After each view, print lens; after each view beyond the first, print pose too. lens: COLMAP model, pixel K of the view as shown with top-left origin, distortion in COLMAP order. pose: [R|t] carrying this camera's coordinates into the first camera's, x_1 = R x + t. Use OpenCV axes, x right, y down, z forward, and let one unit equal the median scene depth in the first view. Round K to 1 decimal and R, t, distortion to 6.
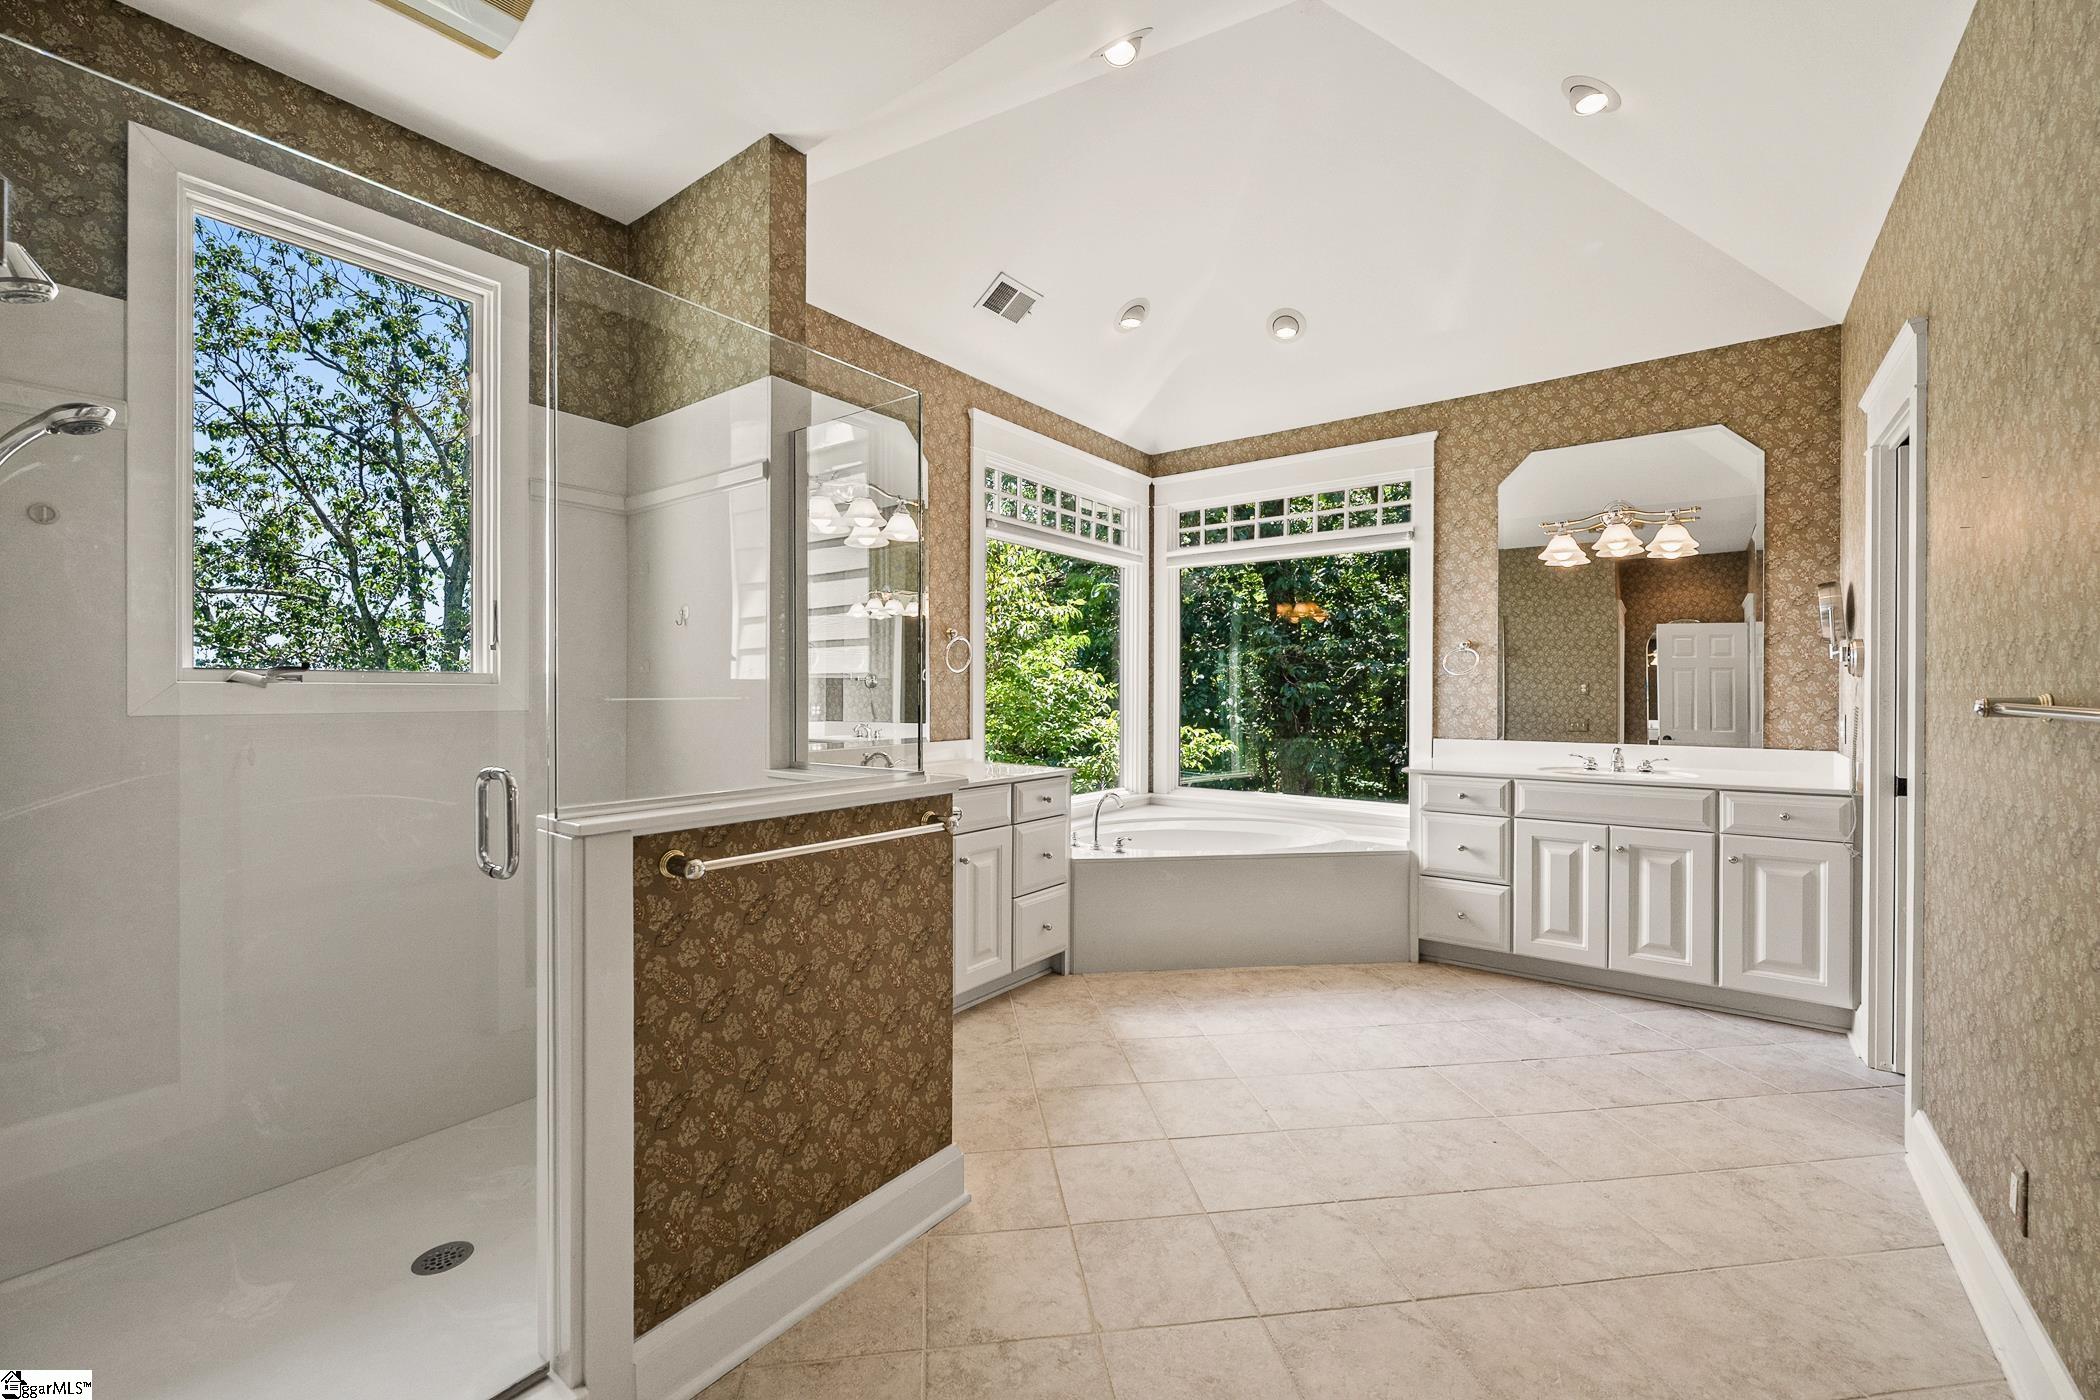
lens RADIAL K [[851.4, 0, 1057.4], [0, 851.4, 695.0], [0, 0, 1]] dist [0.000466, 0.000522]
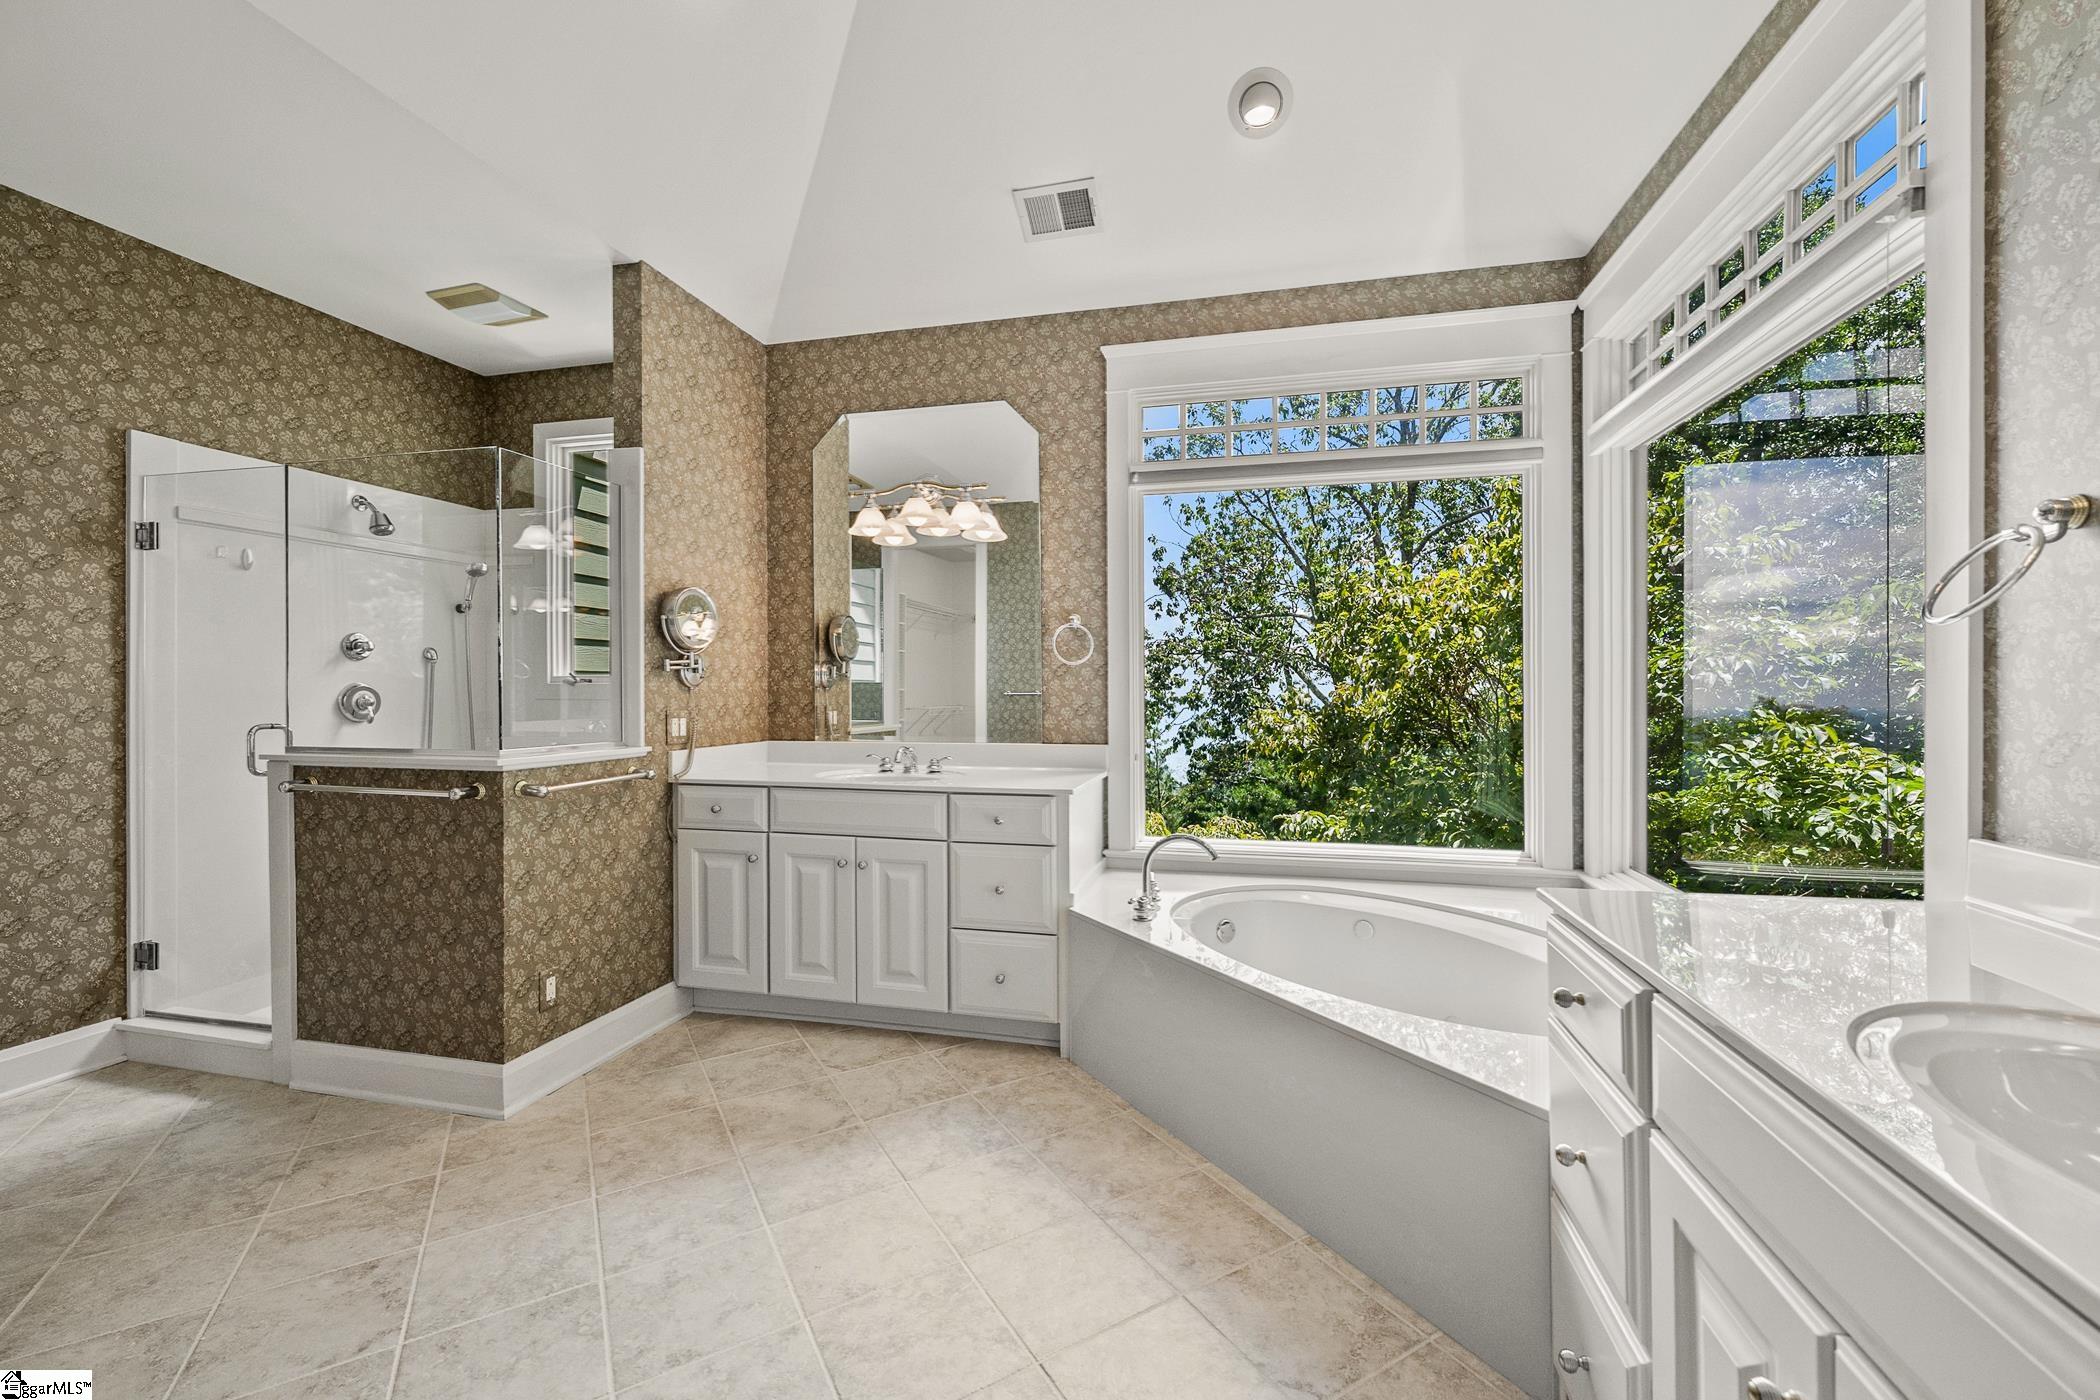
lens RADIAL K [[851.4, 0, 1055.8], [0, 851.4, 691.8], [0, 0, 1]] dist [0.000466, 0.000522]
pose [[0.389943, 0.003678, -0.920832, 0.756802], [-0.004936, 0.999986, 0.001905, -0.000905], [0.920826, 0.003802, 0.389956, 0.739996]]
